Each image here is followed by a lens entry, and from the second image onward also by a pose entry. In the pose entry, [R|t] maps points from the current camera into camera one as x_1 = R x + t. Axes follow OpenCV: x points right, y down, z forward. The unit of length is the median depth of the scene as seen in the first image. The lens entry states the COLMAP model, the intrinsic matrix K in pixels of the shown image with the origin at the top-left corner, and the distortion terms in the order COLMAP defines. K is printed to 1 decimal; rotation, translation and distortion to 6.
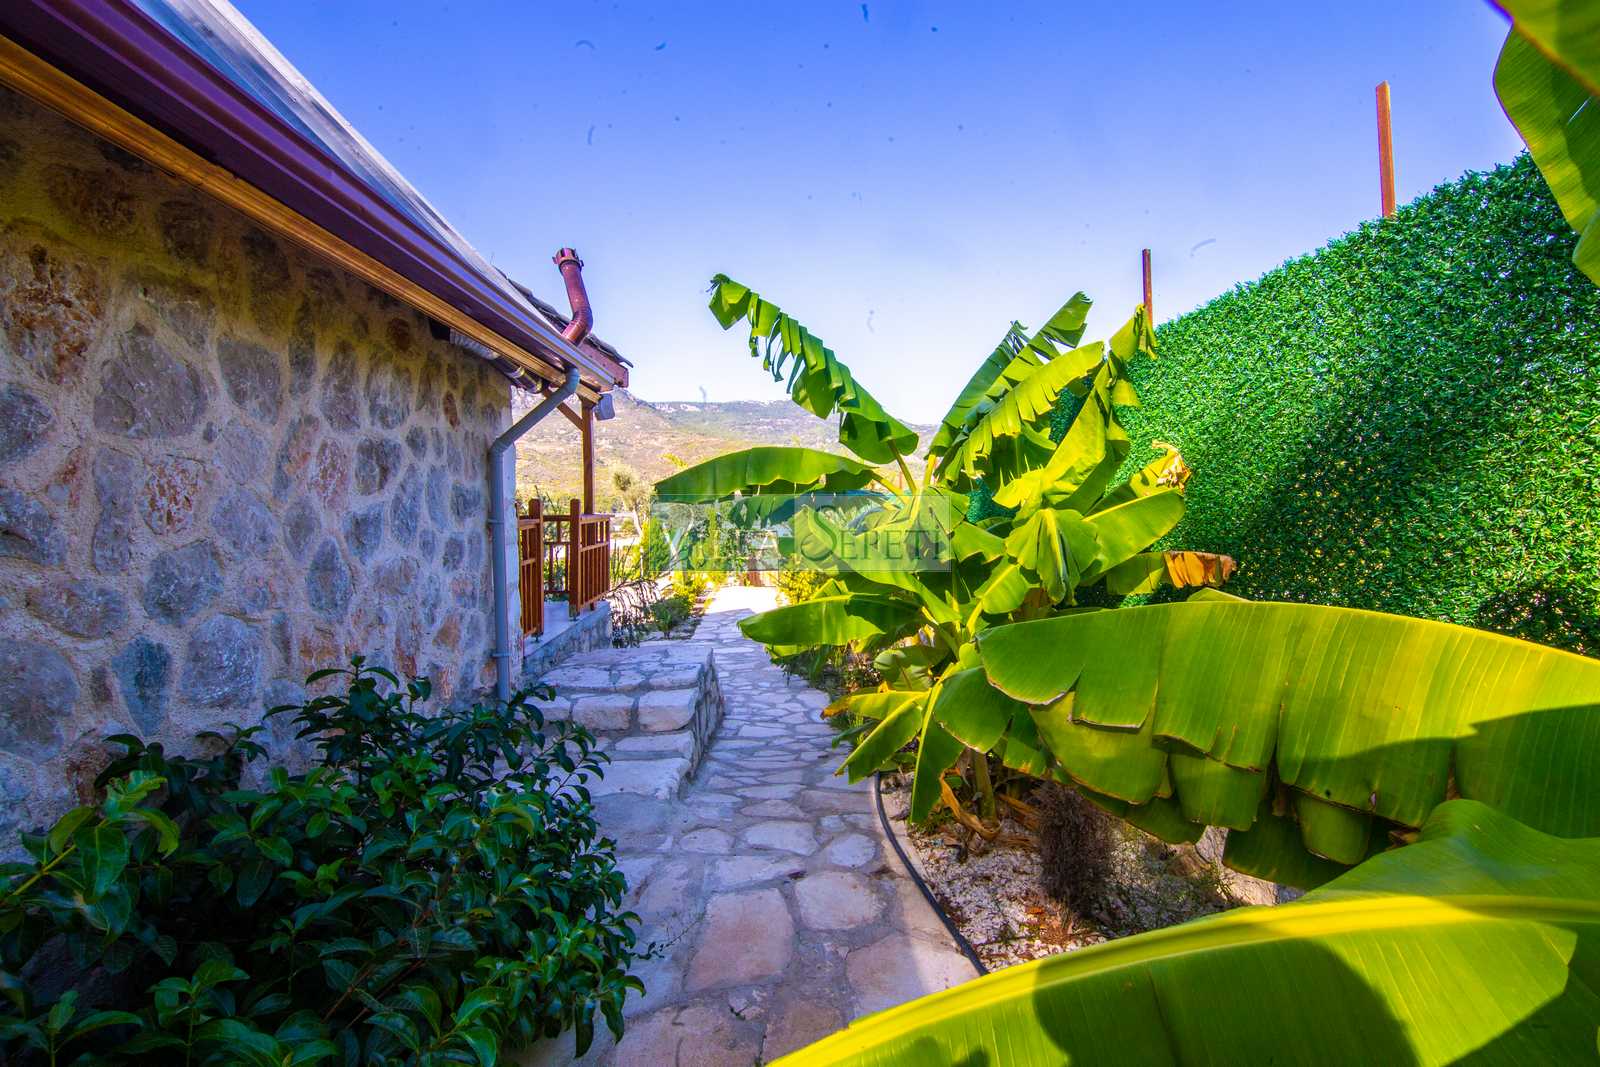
lens RADIAL K [[717.2, 0, 805.0], [0, 717.2, 530.9], [0, 0, 1]] dist [-0.009731, -0.005012]
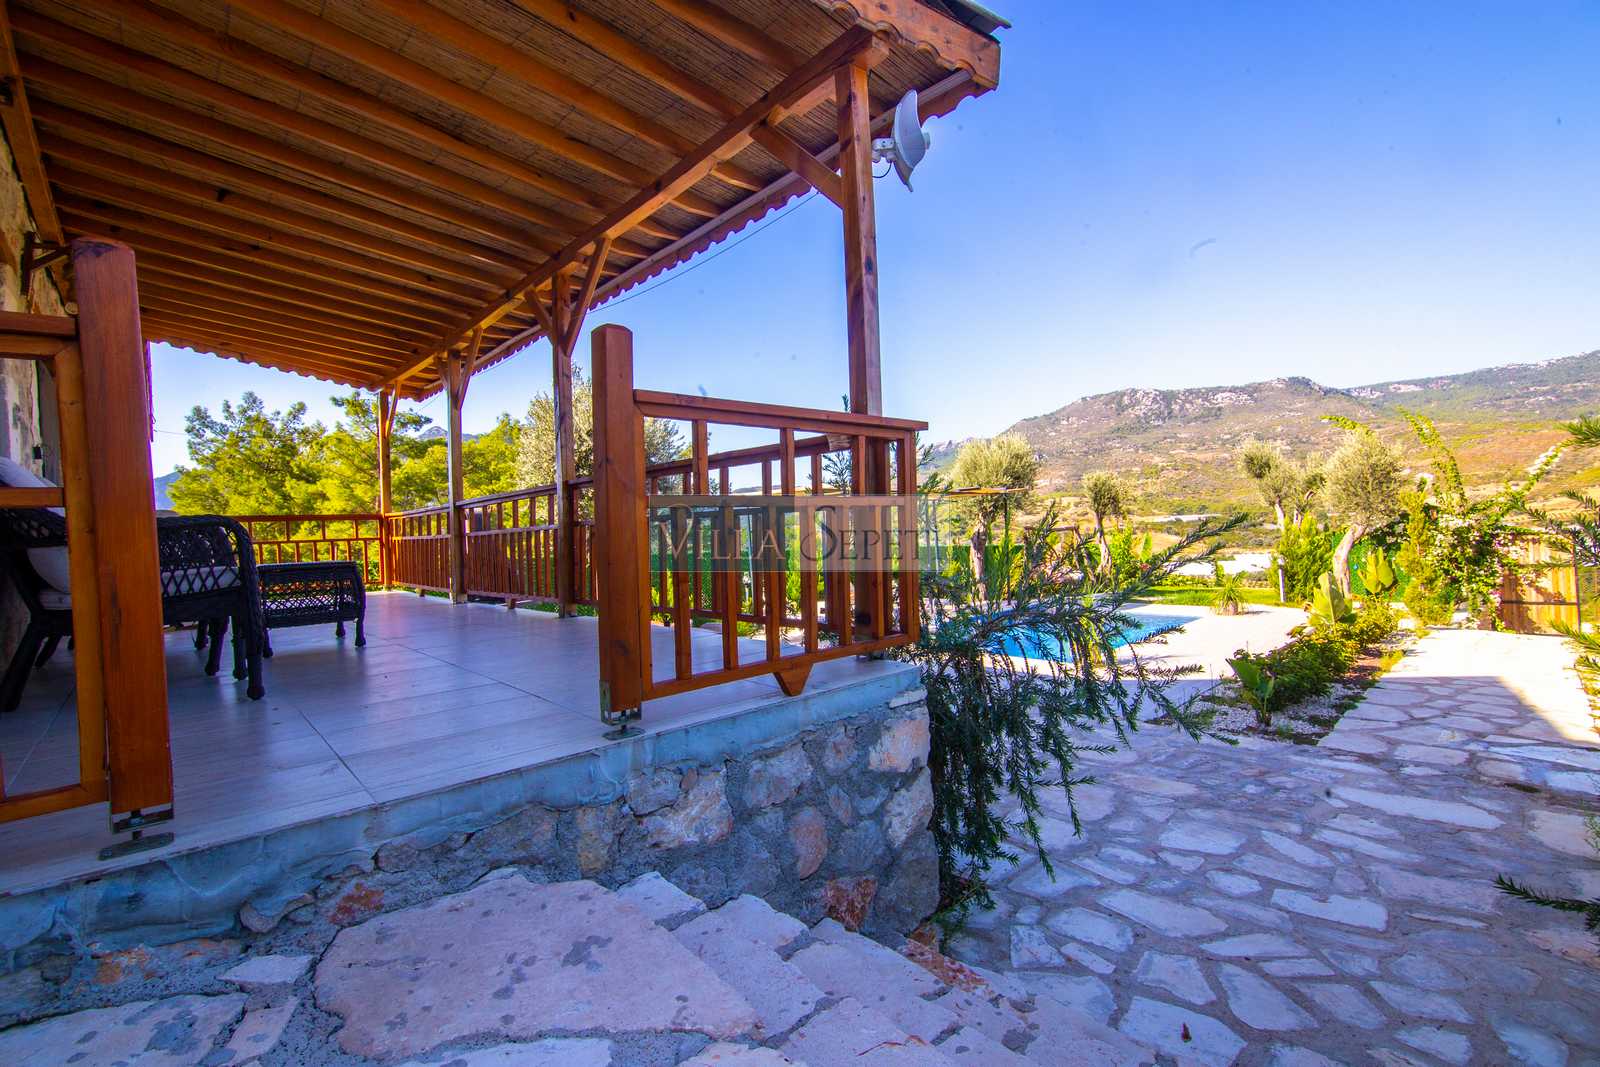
lens RADIAL K [[704.0, 0, 798.5], [0, 704.0, 535.5], [0, 0, 1]] dist [-0.014153, -0.001855]
pose [[0.639257, -0.003492, -0.768985, -0.013737], [-0.005999, 0.999937, -0.009528, 0.011519], [0.768969, 0.010704, 0.639196, 0.233037]]
